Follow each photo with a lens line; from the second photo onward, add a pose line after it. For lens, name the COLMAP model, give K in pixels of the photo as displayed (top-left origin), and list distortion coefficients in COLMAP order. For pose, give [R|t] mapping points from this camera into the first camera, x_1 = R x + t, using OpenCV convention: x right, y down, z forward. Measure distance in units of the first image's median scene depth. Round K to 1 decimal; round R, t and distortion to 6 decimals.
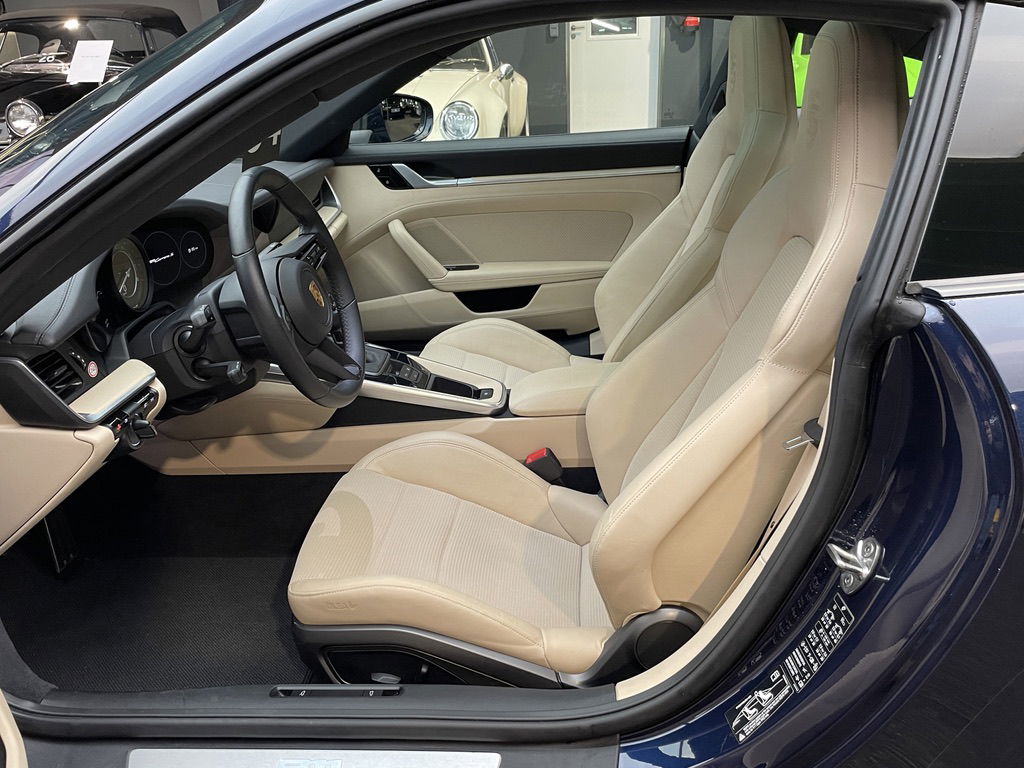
lens RADIAL K [[910.6, 0, 509.9], [0, 910.6, 388.1], [0, 0, 1]] dist [0.111609, -0.167970]
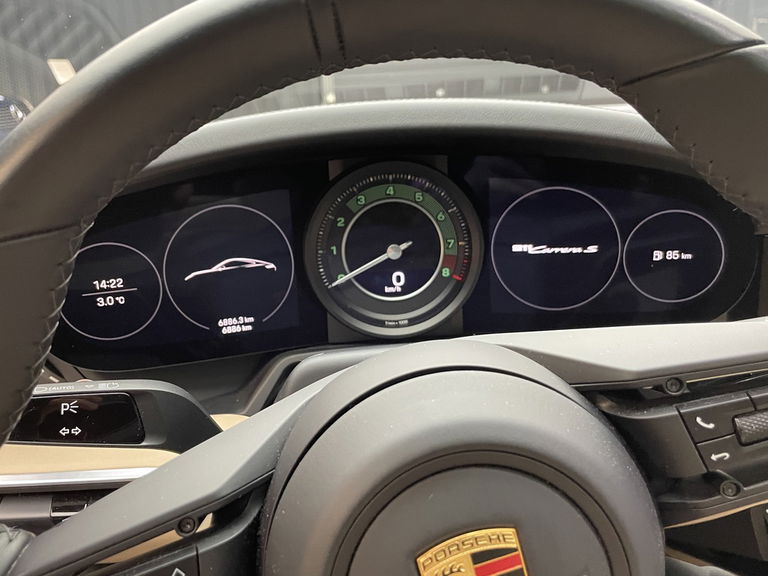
lens RADIAL K [[682.9, 0, 382.4], [0, 682.9, 291.0], [0, 0, 1]] dist [0.111609, -0.167970]
pose [[0.166973, 0.336146, -0.926890, -0.073750], [-0.345998, 0.900279, 0.264166, -0.150801], [0.923258, 0.276594, 0.266628, 0.709132]]
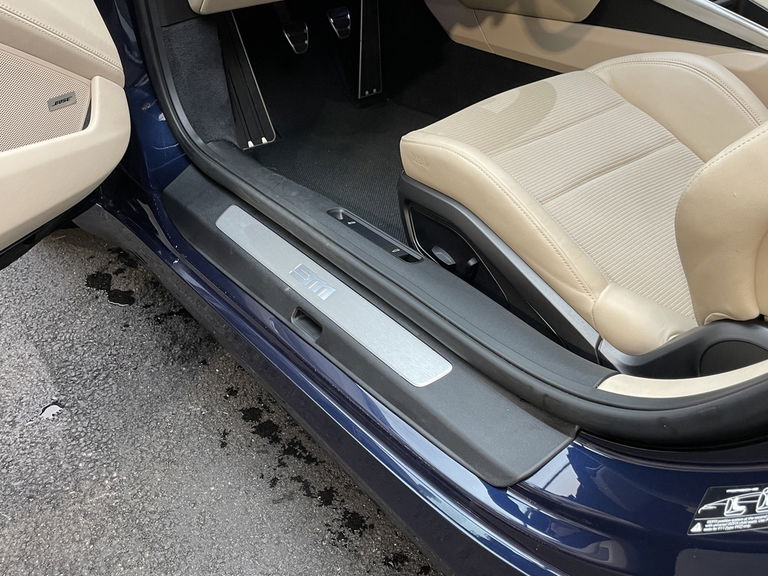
lens RADIAL K [[682.9, 0, 382.4], [0, 682.9, 291.0], [0, 0, 1]] dist [0.111609, -0.167970]
pose [[0.678676, 0.448001, -0.581974, 0.184842], [-0.266642, 0.888640, 0.373123, 0.076382], [0.684325, -0.098051, 0.722554, 0.331790]]
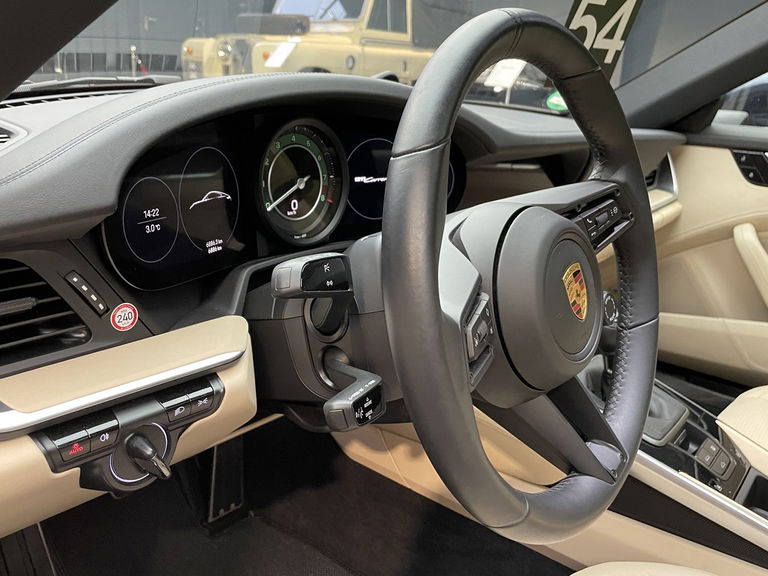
lens RADIAL K [[682.9, 0, 382.4], [0, 682.9, 291.0], [0, 0, 1]] dist [0.111609, -0.167970]
pose [[0.817073, 0.264595, -0.512232, -0.084479], [-0.304418, 0.952517, 0.006442, -0.057300], [0.489614, 0.150669, 0.858823, 0.495437]]
